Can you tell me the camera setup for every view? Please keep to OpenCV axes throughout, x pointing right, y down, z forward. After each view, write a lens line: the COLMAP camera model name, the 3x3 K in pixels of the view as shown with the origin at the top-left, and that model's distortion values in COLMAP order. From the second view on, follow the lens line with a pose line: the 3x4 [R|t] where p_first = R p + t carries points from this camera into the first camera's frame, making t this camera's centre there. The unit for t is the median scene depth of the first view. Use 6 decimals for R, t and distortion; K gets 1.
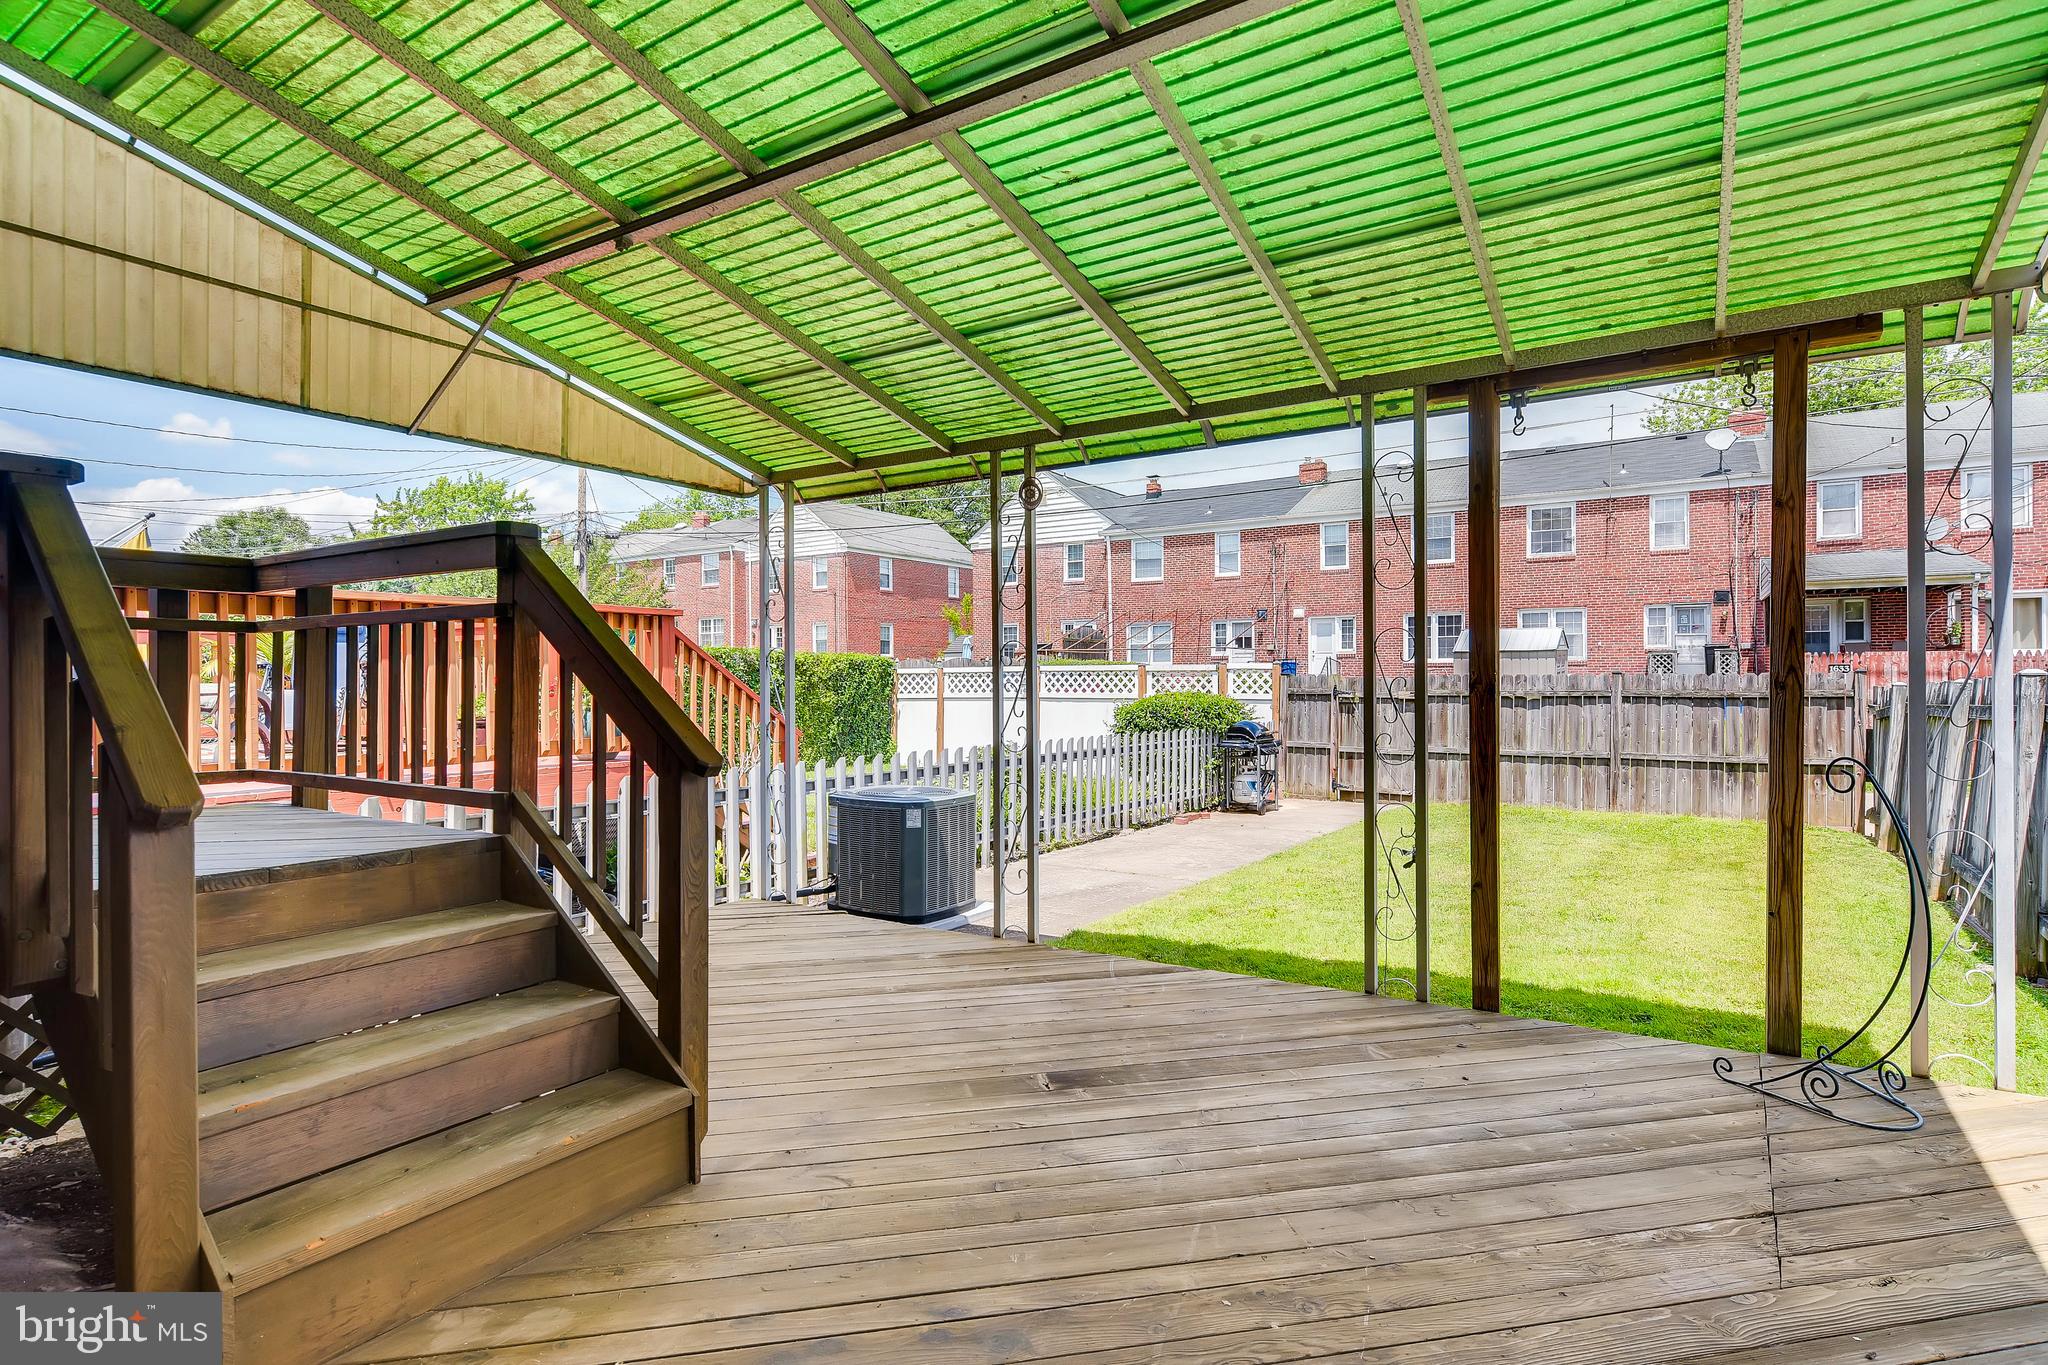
lens RADIAL K [[1039.8, 0, 1024.0], [0, 1039.8, 682.5], [0, 0, 1]] dist [0.001727, 0.001207]
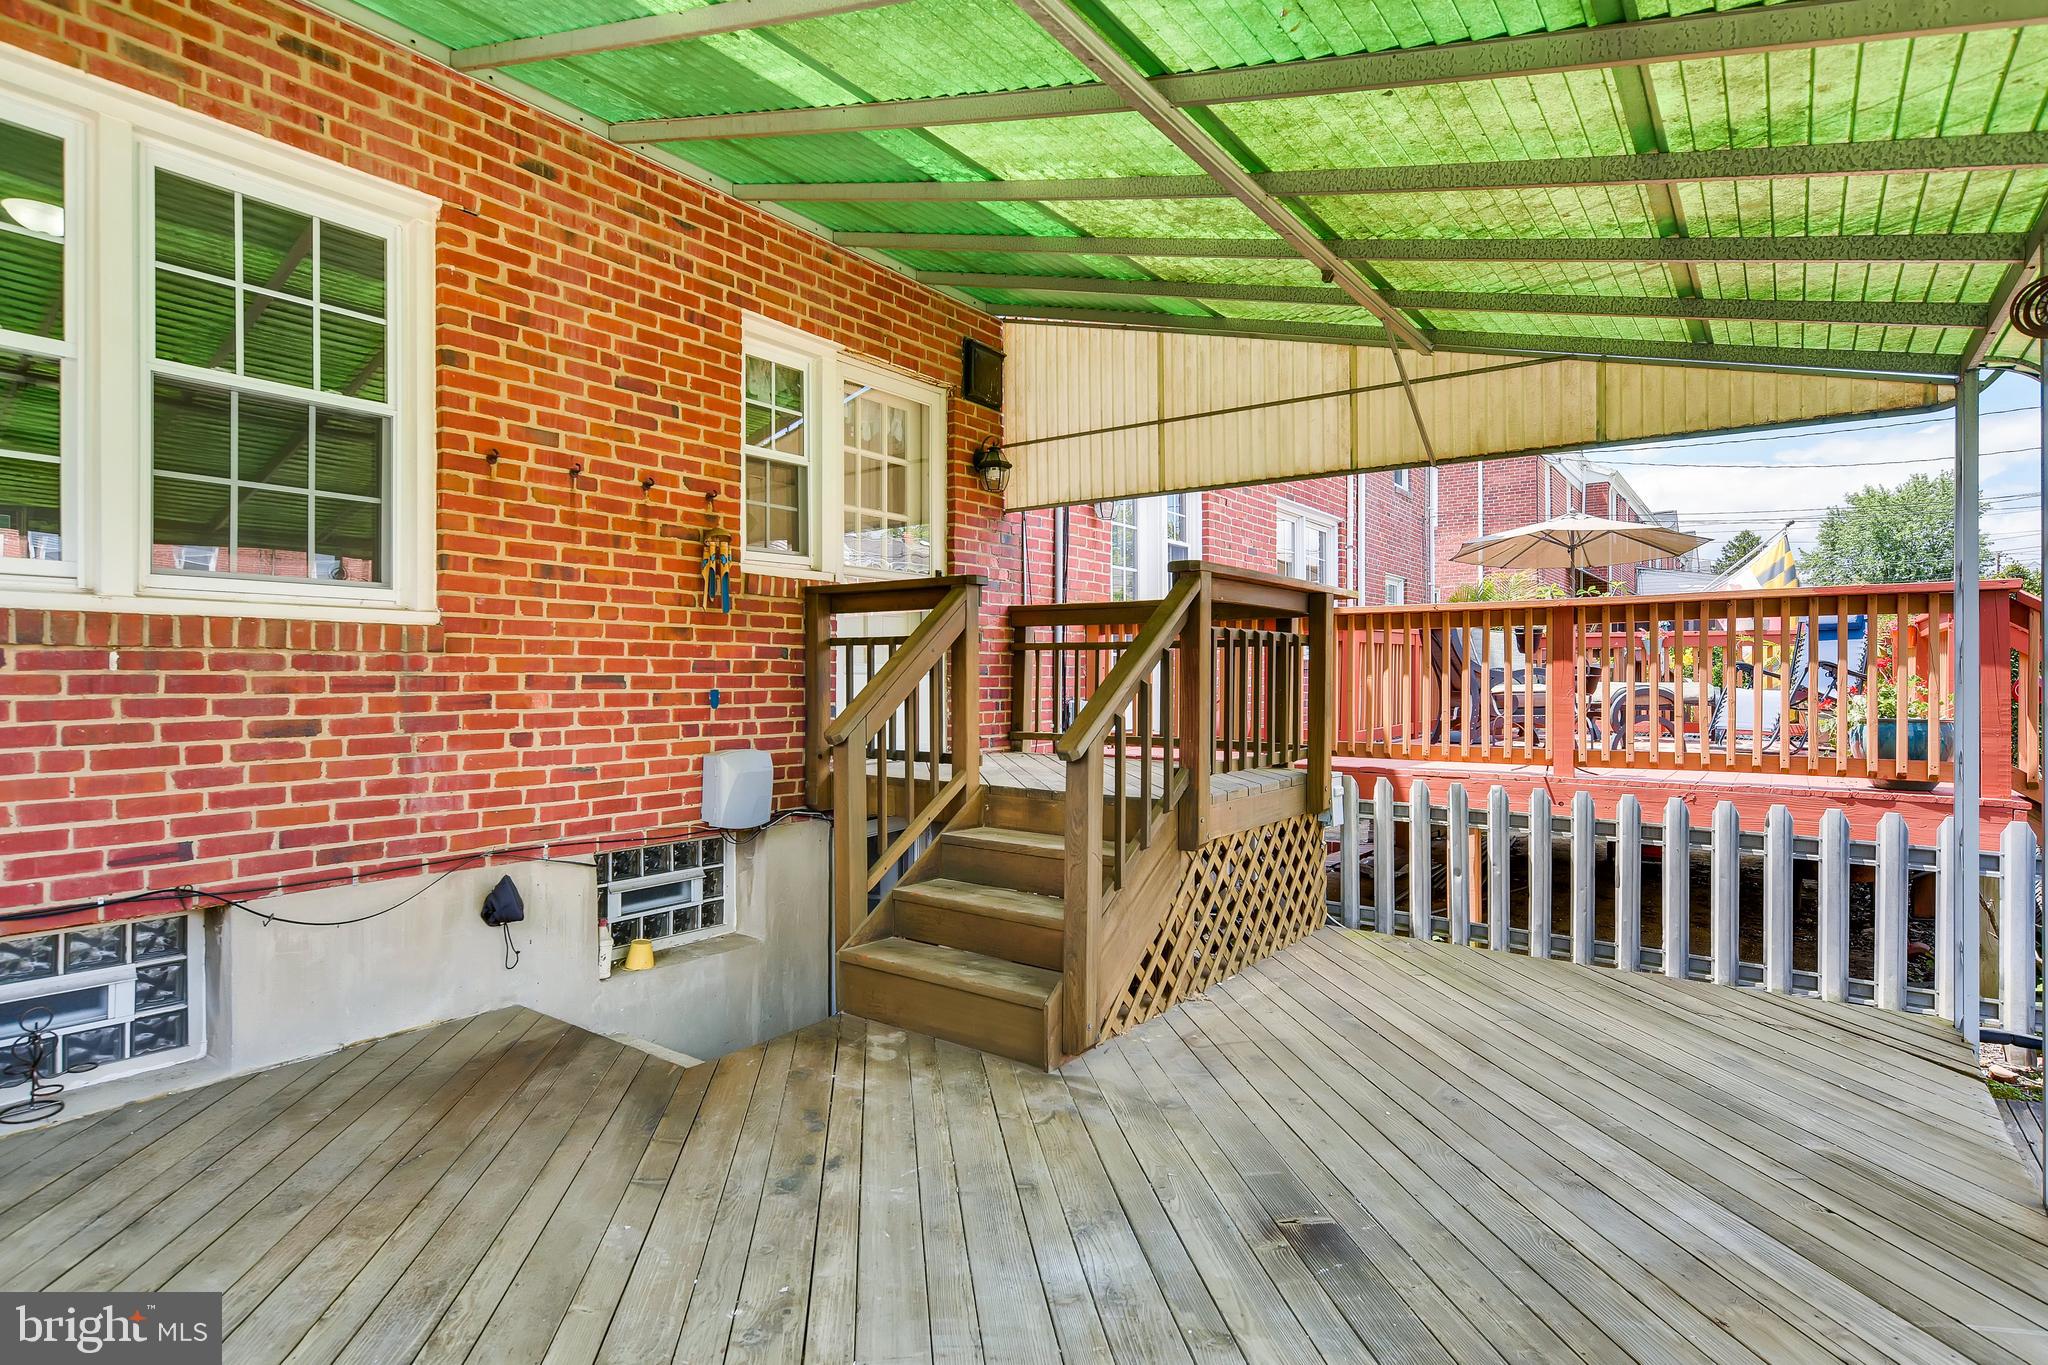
lens RADIAL K [[1039.7, 0, 1022.2], [0, 1039.7, 687.5], [0, 0, 1]] dist [0.001151, 0.001662]
pose [[-0.063512, 0.013066, -0.997896, 0.180843], [-0.005626, 0.999894, 0.013450, -0.003001], [0.997965, 0.006469, -0.063431, 0.194522]]
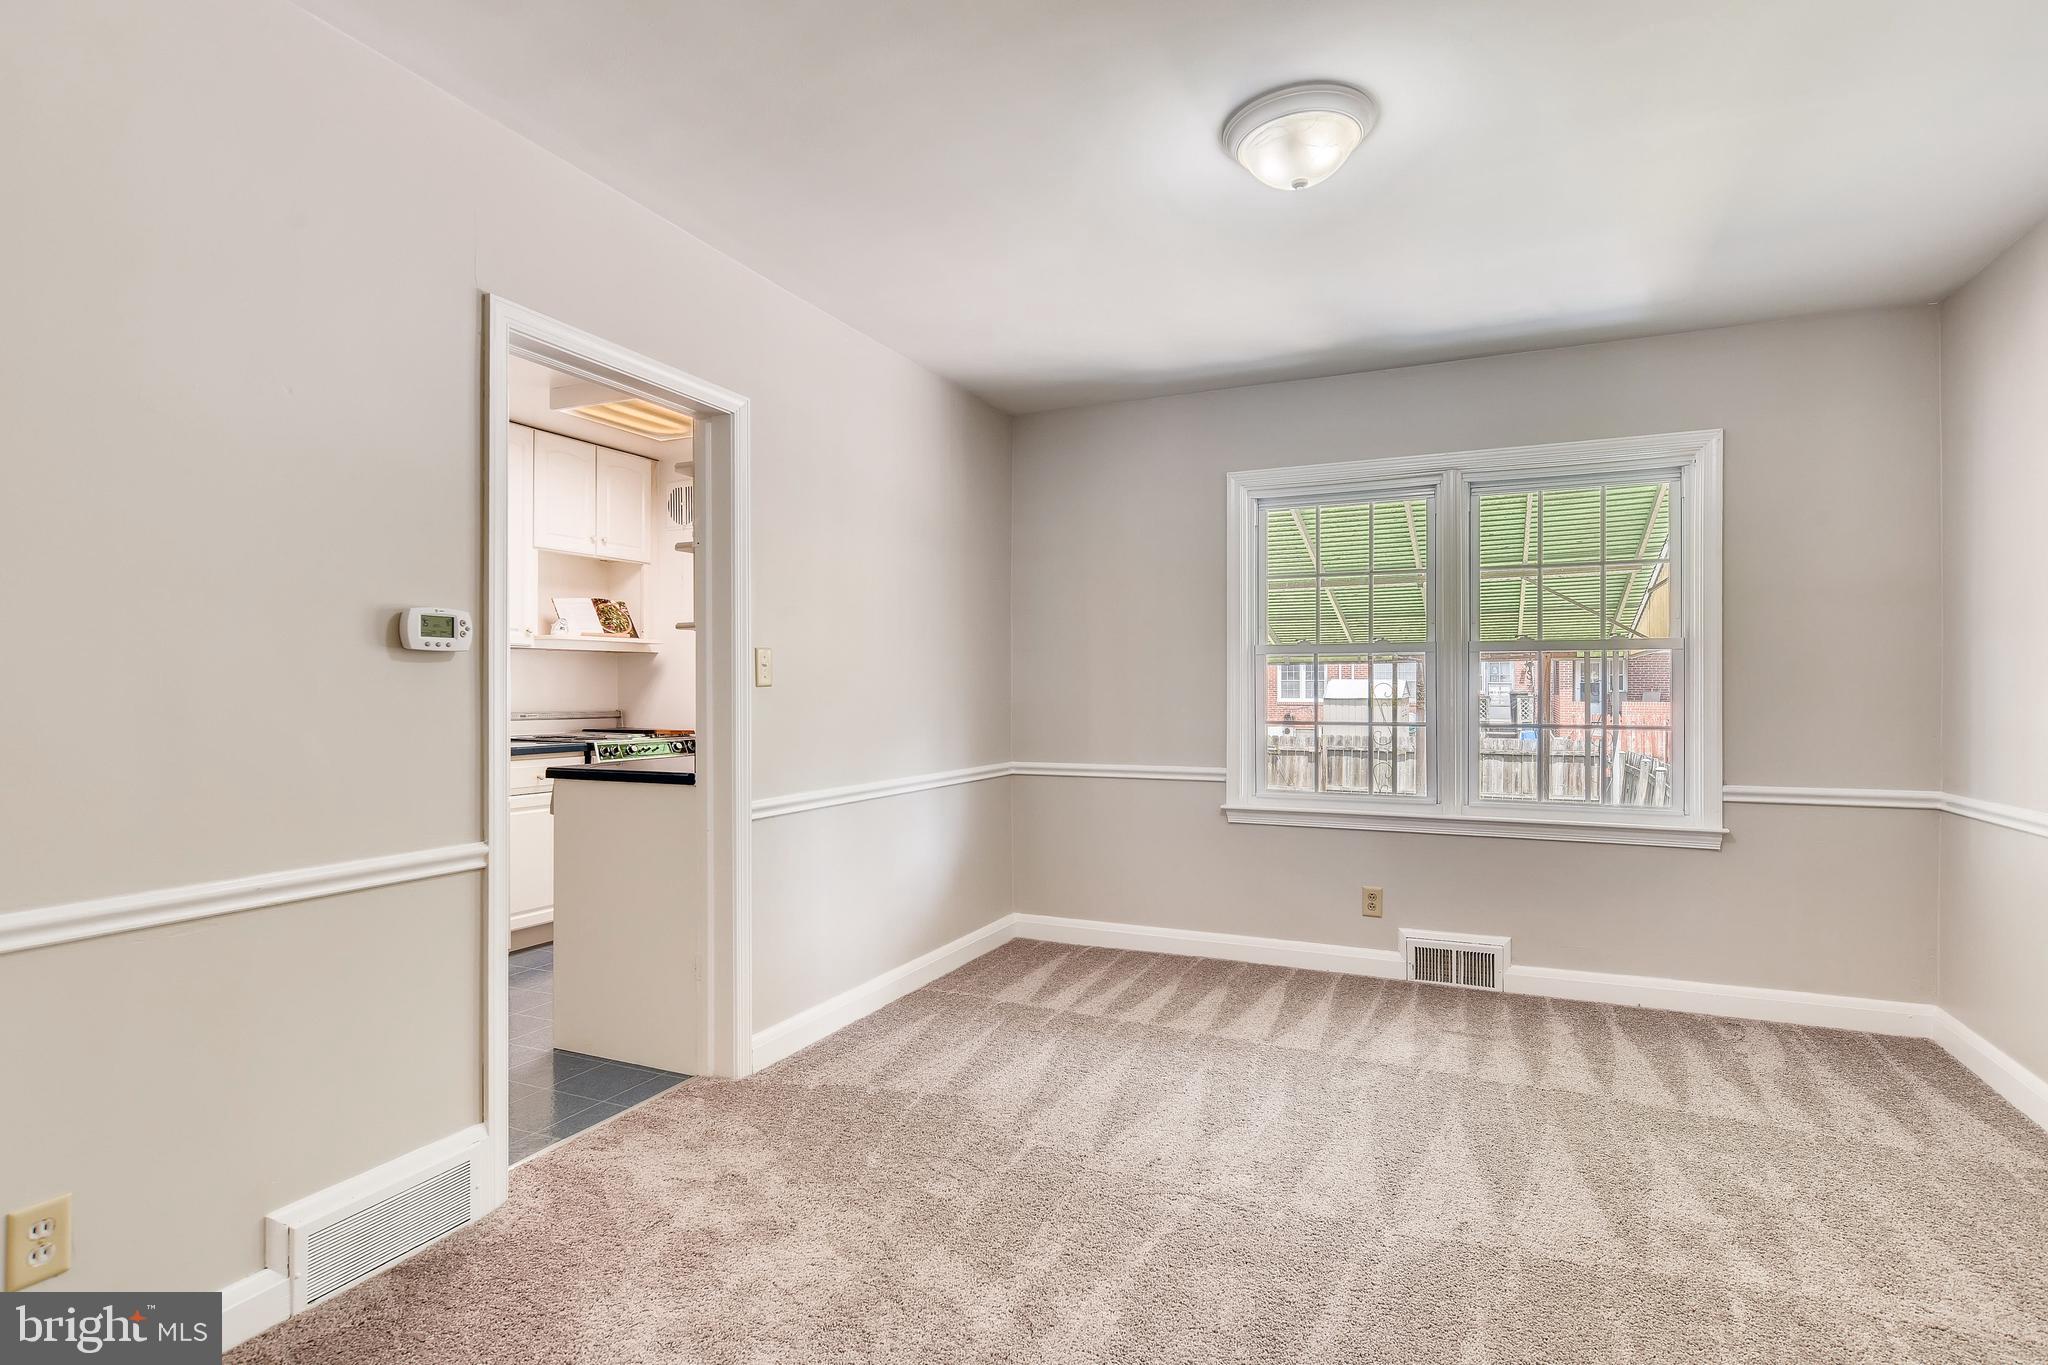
lens RADIAL K [[1039.7, 0, 1022.2], [0, 1039.7, 687.5], [0, 0, 1]] dist [0.001151, 0.001662]
pose [[0.989986, 0.006232, 0.141029, -0.210888], [-0.005306, 0.999962, -0.006940, -0.057175], [-0.141067, 0.006122, 0.989981, -0.319052]]
